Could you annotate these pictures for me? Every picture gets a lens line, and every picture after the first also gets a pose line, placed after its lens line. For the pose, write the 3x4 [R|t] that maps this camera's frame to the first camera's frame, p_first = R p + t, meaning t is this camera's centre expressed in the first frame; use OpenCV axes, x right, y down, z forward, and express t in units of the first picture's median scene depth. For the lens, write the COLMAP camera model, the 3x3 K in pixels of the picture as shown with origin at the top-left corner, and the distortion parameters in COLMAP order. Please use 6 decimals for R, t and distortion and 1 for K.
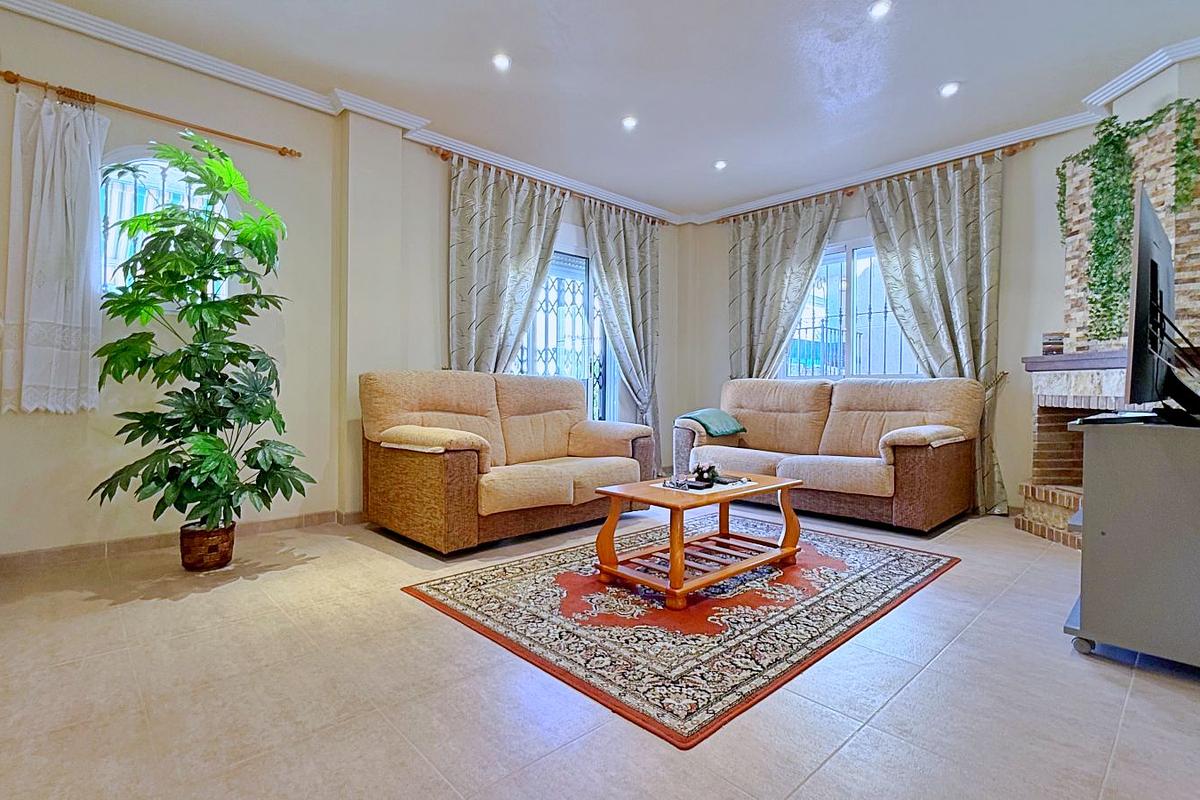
lens RADIAL K [[571.5, 0, 604.8], [0, 571.5, 388.4], [0, 0, 1]] dist [0.000312, 0.000269]
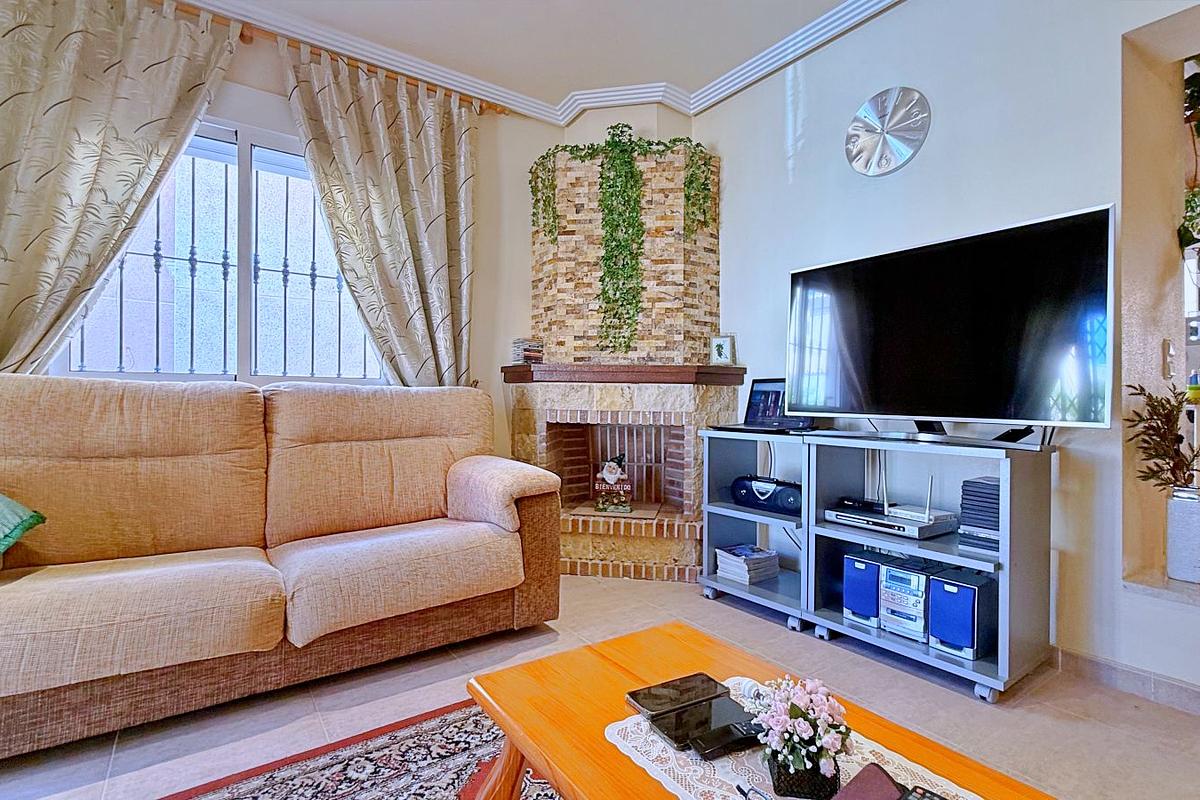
lens RADIAL K [[564.6, 0, 599.3], [0, 564.6, 400.8], [0, 0, 1]] dist [-0.001591, -0.000461]
pose [[0.135674, -0.002014, 0.990751, -0.066006], [-0.013544, 0.999901, 0.003888, -0.004799], [-0.990661, -0.013947, 0.135634, 0.740057]]
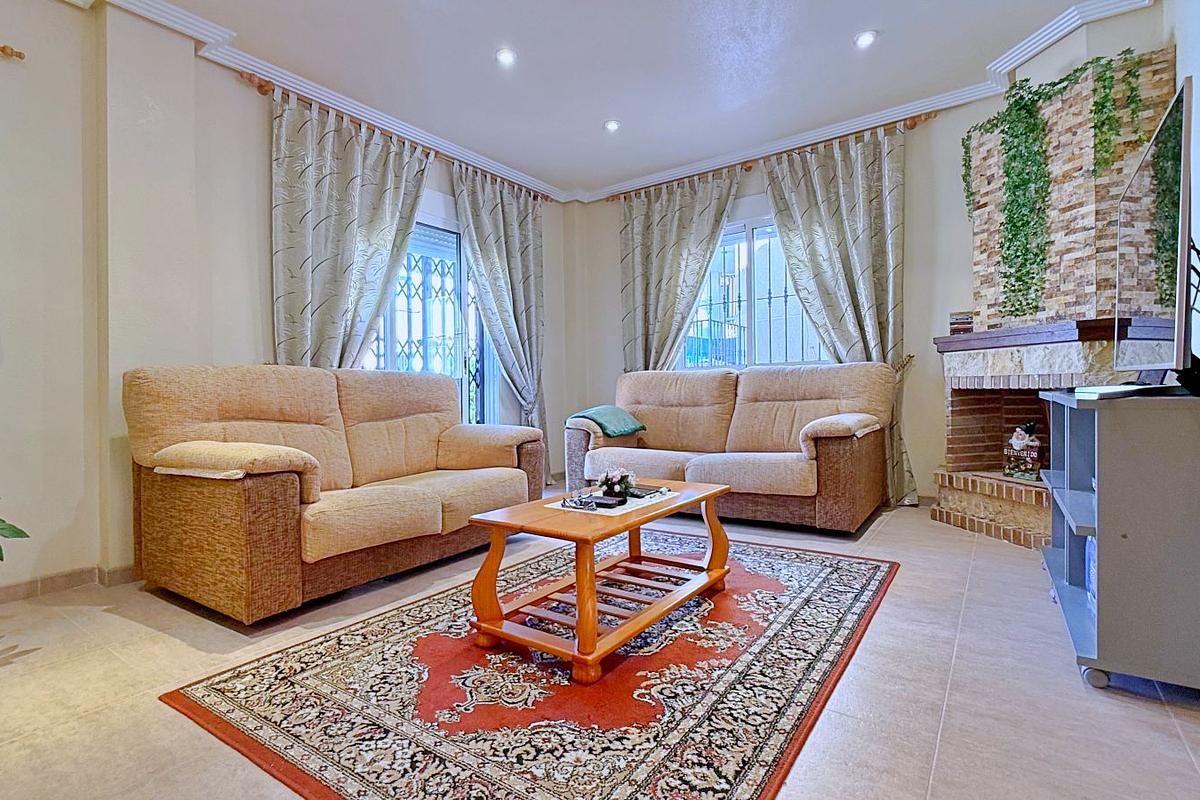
lens RADIAL K [[583.8, 0, 620.5], [0, 583.8, 367.3], [0, 0, 1]] dist [-0.001468, 0.000028]
pose [[0.973617, -0.019219, 0.227379, 0.004636], [0.027971, 0.998984, -0.035332, 0.013720], [-0.226469, 0.040759, 0.973165, 0.175992]]
